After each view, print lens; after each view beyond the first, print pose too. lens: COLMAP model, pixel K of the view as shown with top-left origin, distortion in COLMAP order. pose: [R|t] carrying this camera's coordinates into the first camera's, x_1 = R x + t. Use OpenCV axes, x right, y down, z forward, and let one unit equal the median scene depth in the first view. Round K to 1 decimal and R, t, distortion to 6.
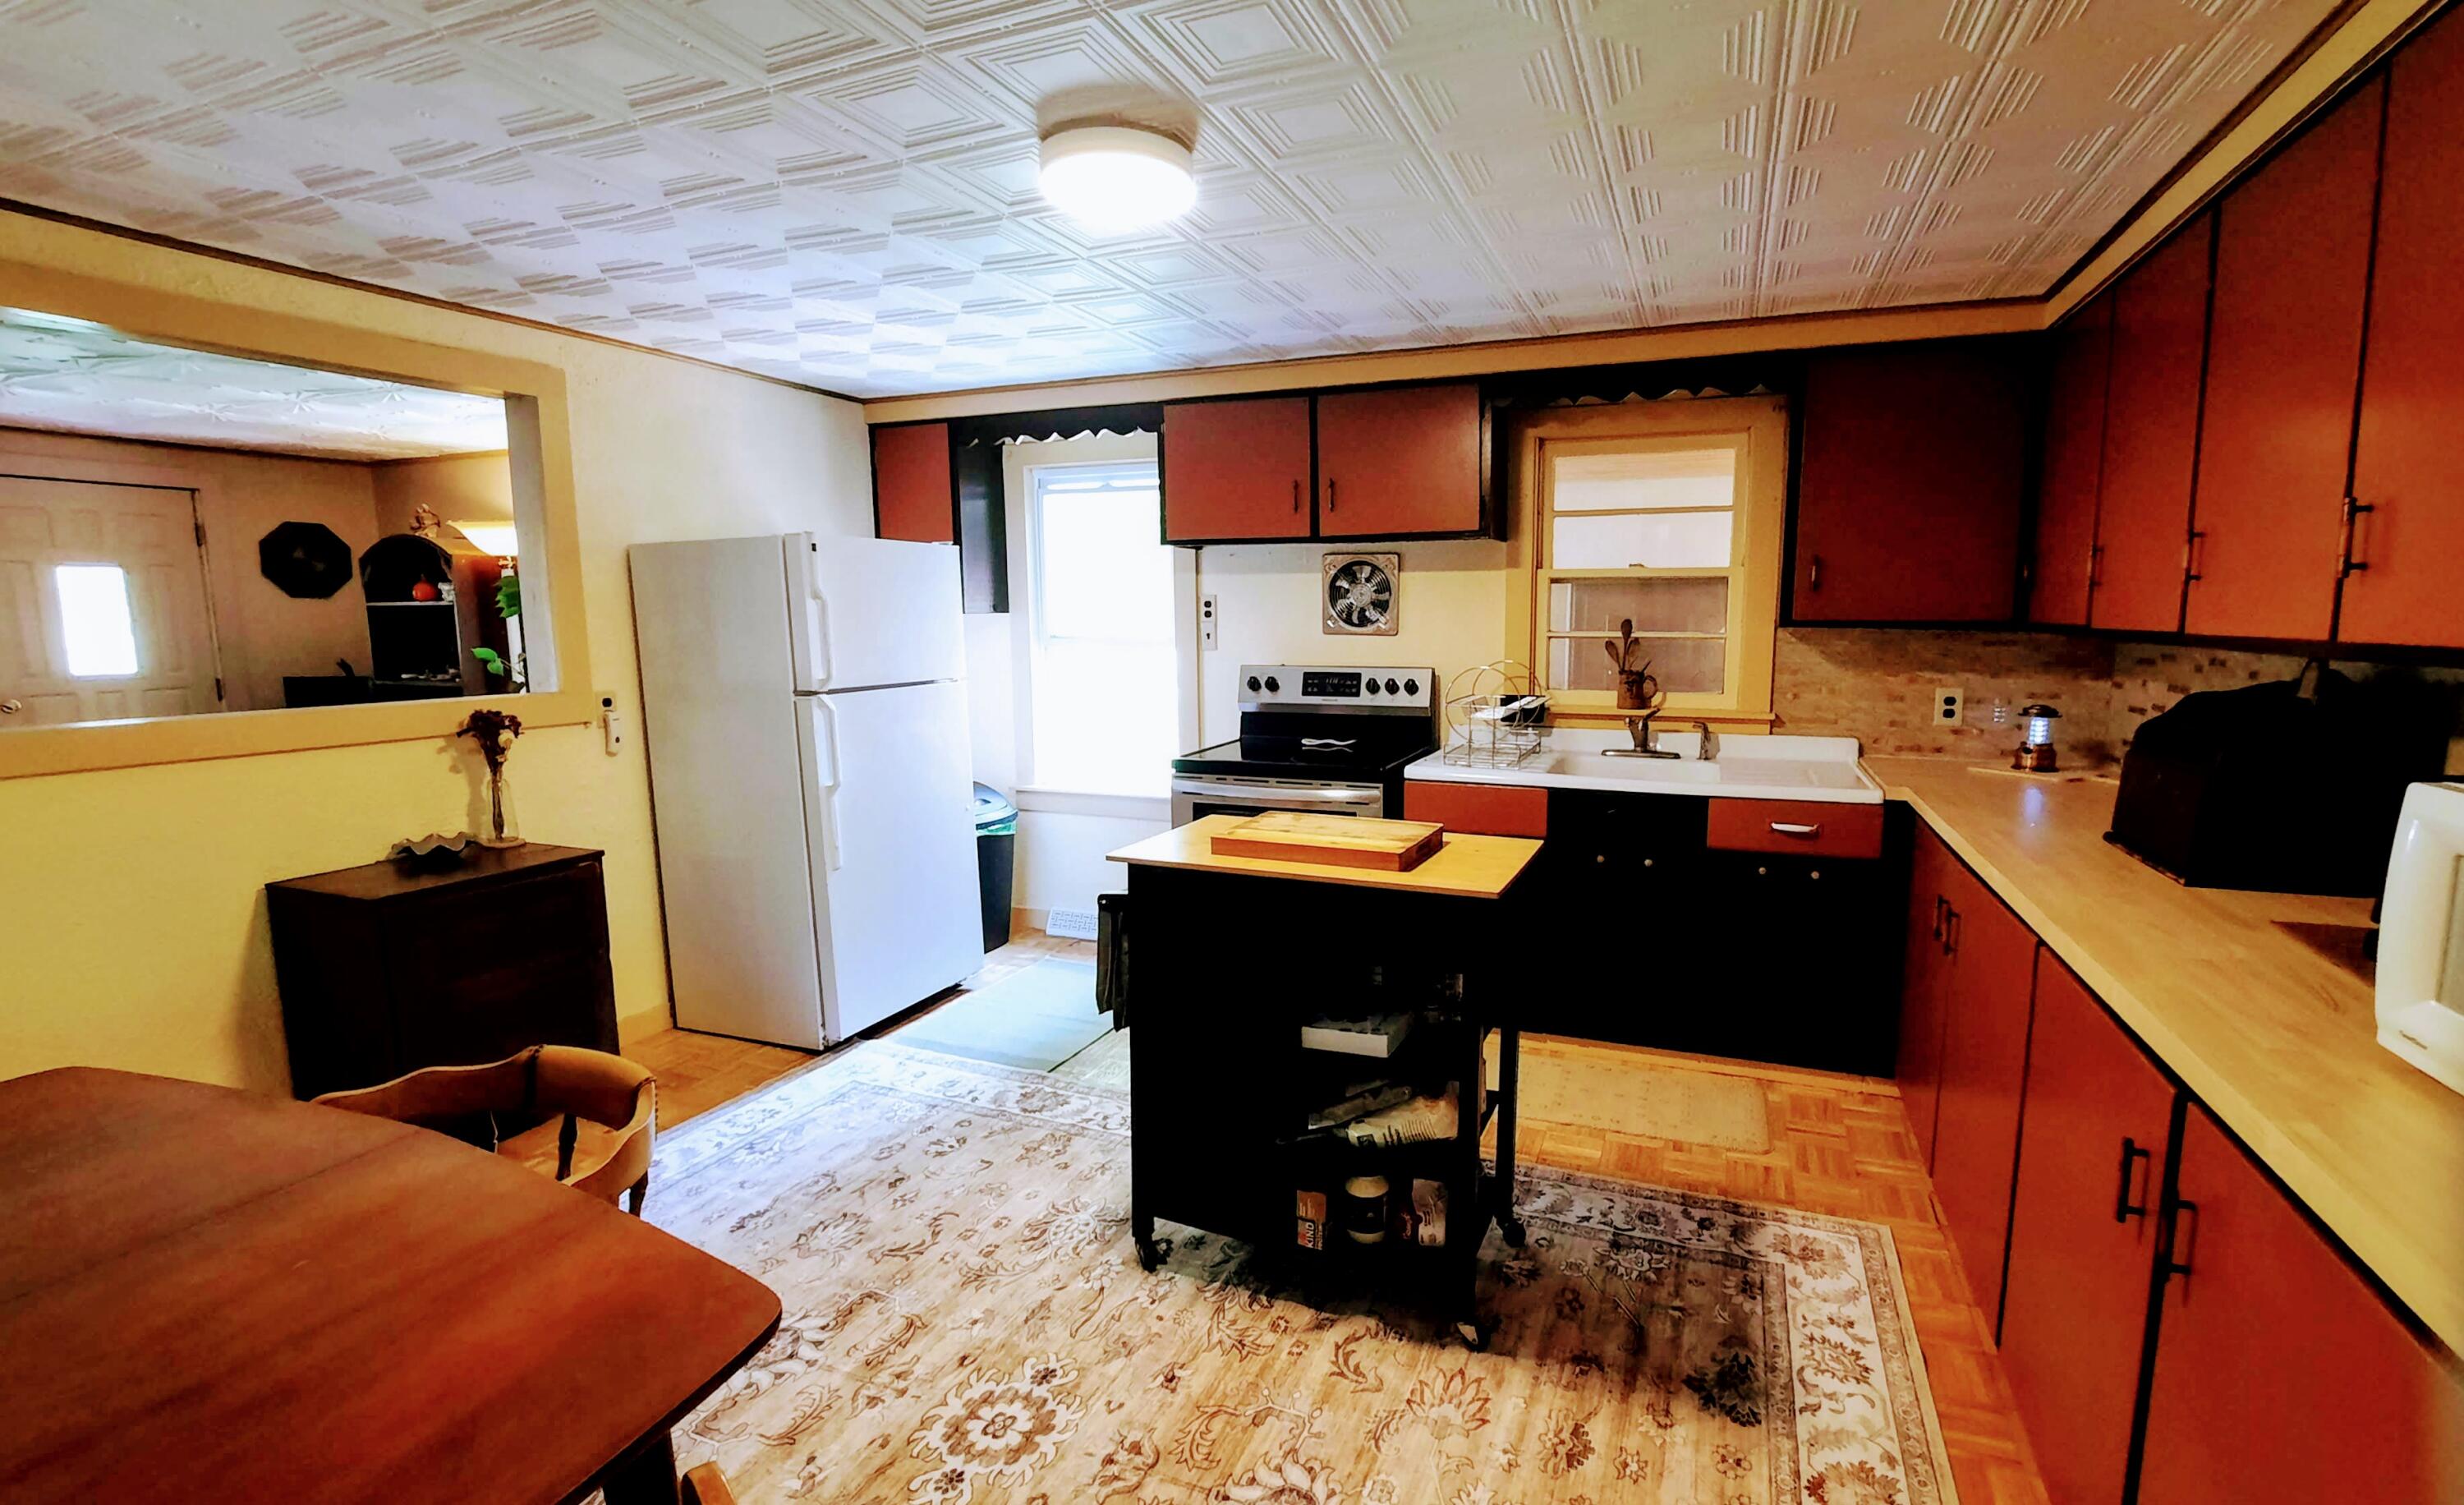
lens RADIAL K [[1094.5, 0, 1344.1], [0, 1094.5, 759.6], [0, 0, 1]] dist [-0.011182, -0.000194]
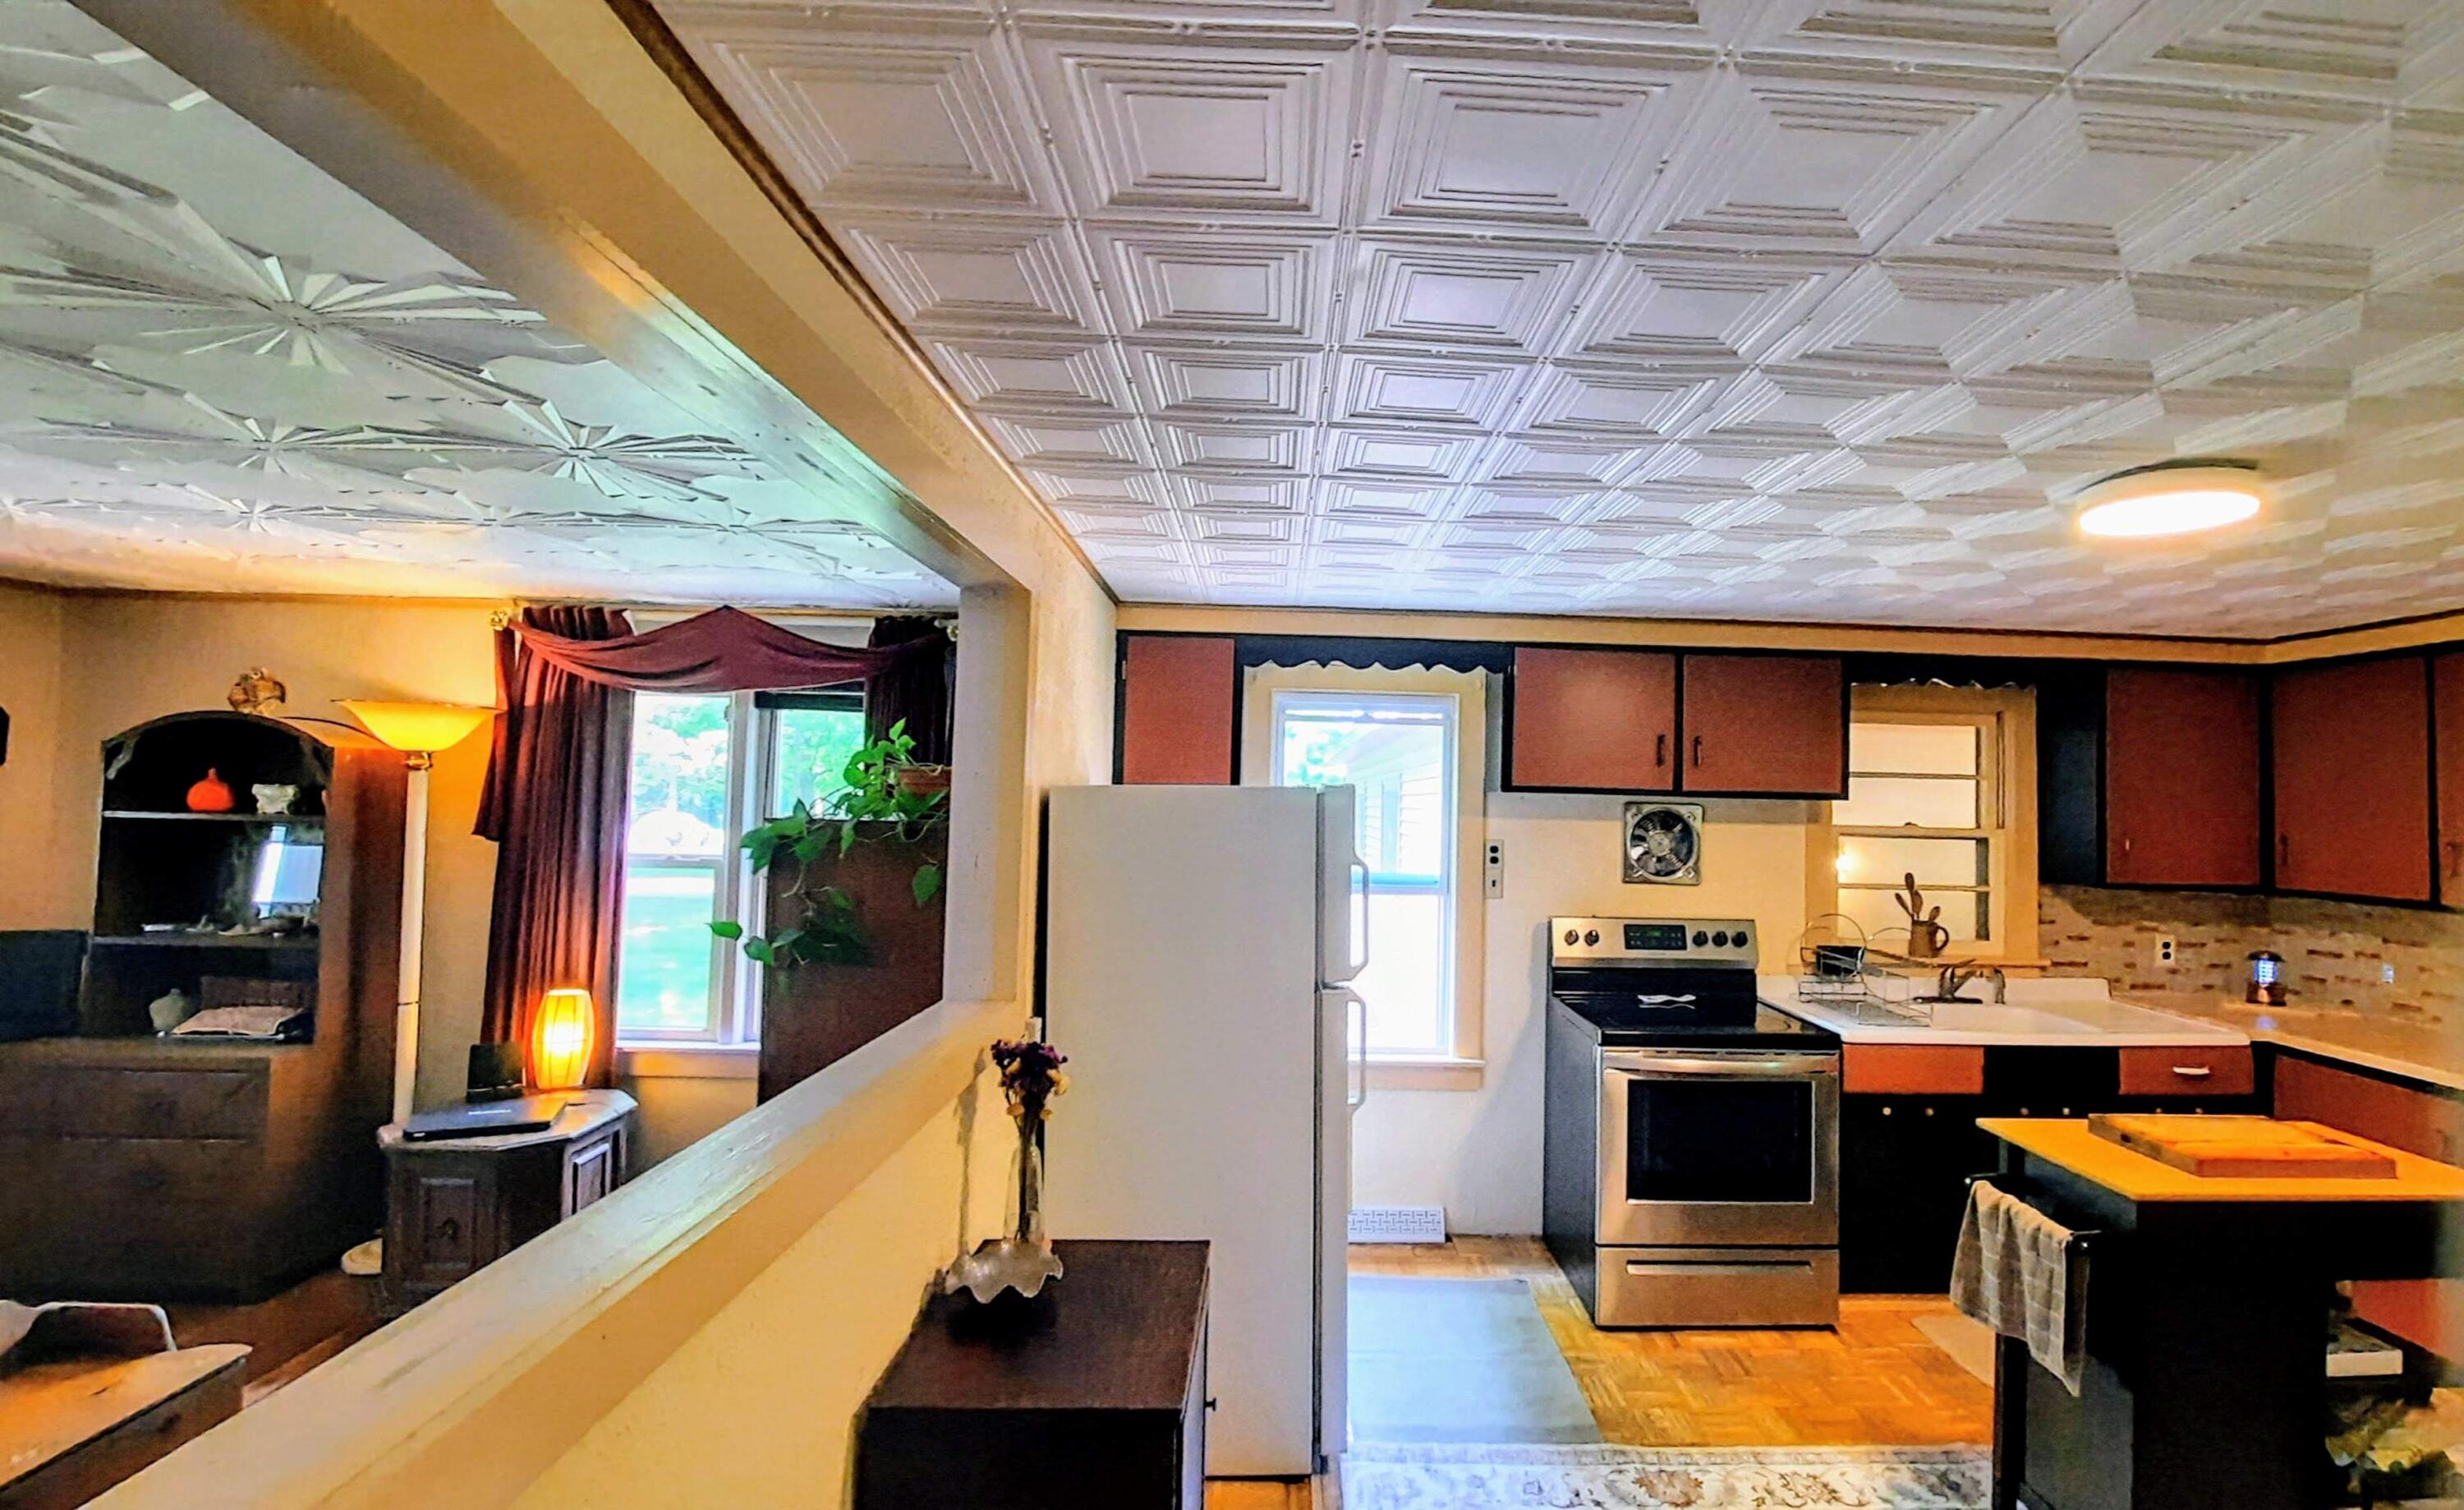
lens RADIAL K [[1050.9, 0, 1296.9], [0, 1050.9, 761.3], [0, 0, 1]] dist [-0.021651, -0.000514]
pose [[0.921836, 0.042090, 0.385289, -0.751633], [0.025730, 0.985247, -0.169193, -0.082438], [-0.386726, 0.165882, 0.907153, 0.285020]]
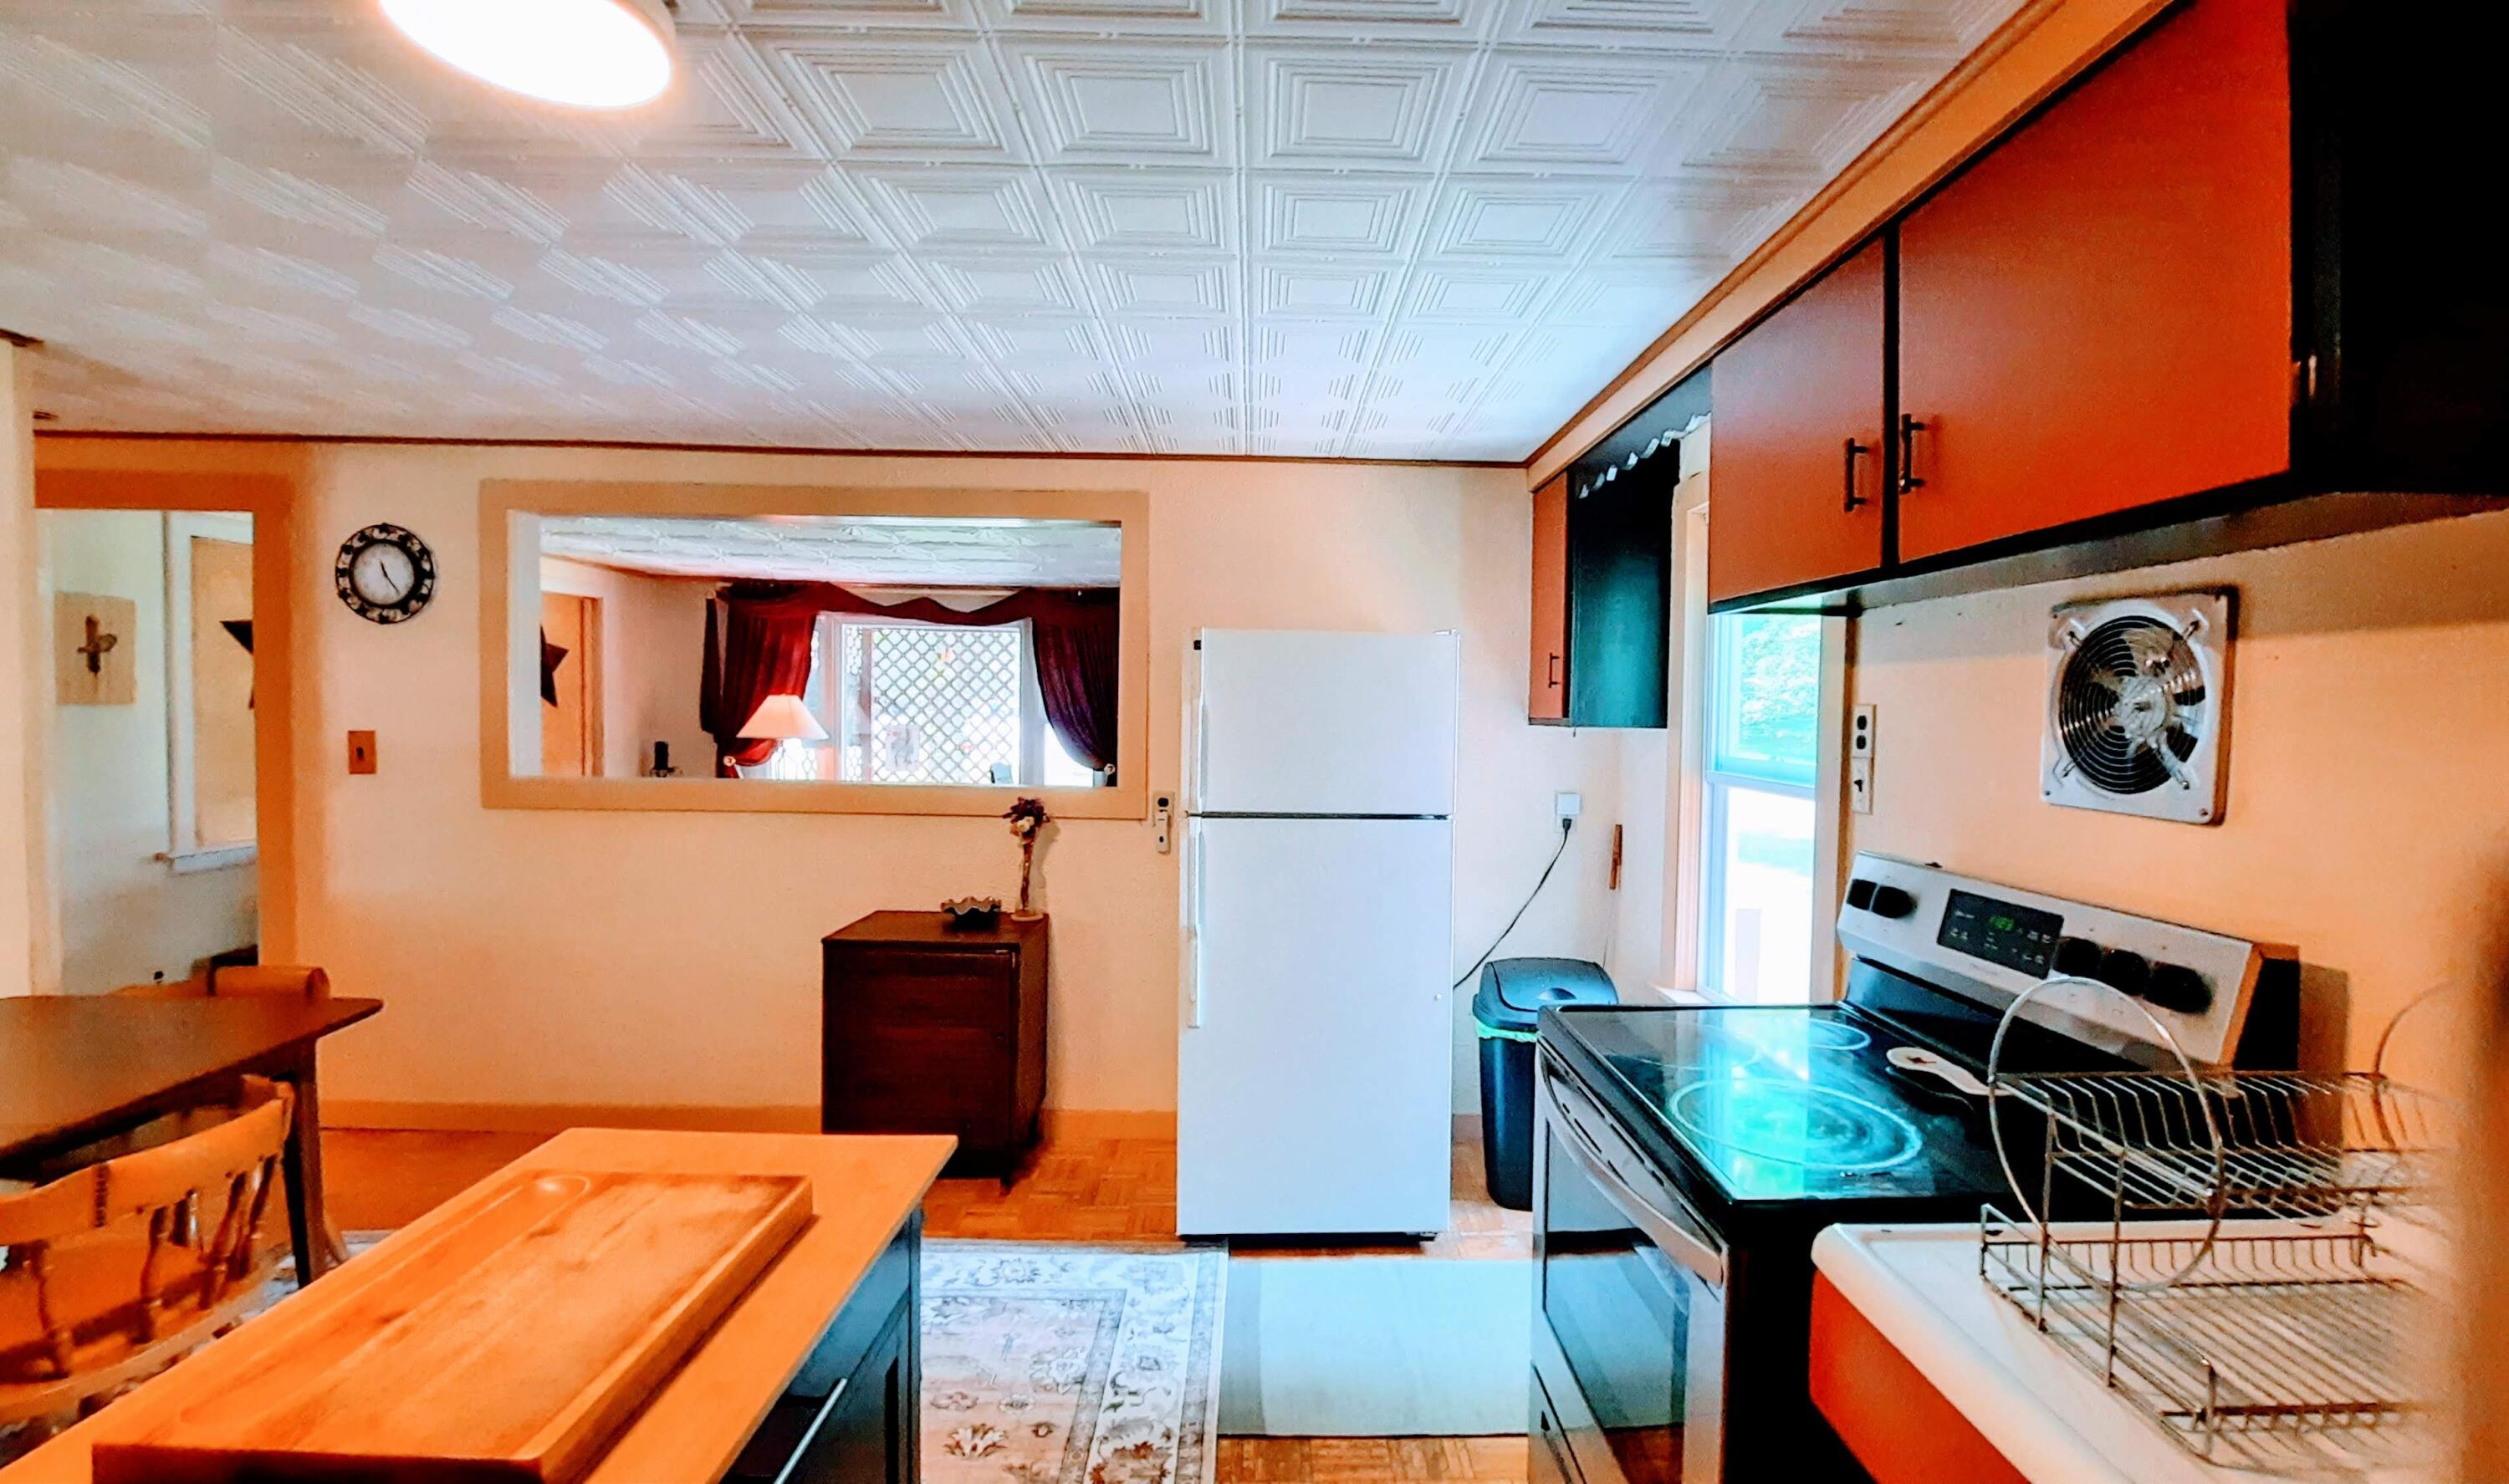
lens RADIAL K [[1056.7, 0, 1254.5], [0, 1056.7, 742.0], [0, 0, 1]] dist [0.000214, 0.000007]
pose [[0.355827, 0.040657, -0.933667, 0.275159], [-0.143432, 0.989592, -0.011571, -0.104717], [0.923480, 0.138035, 0.357955, 0.679795]]
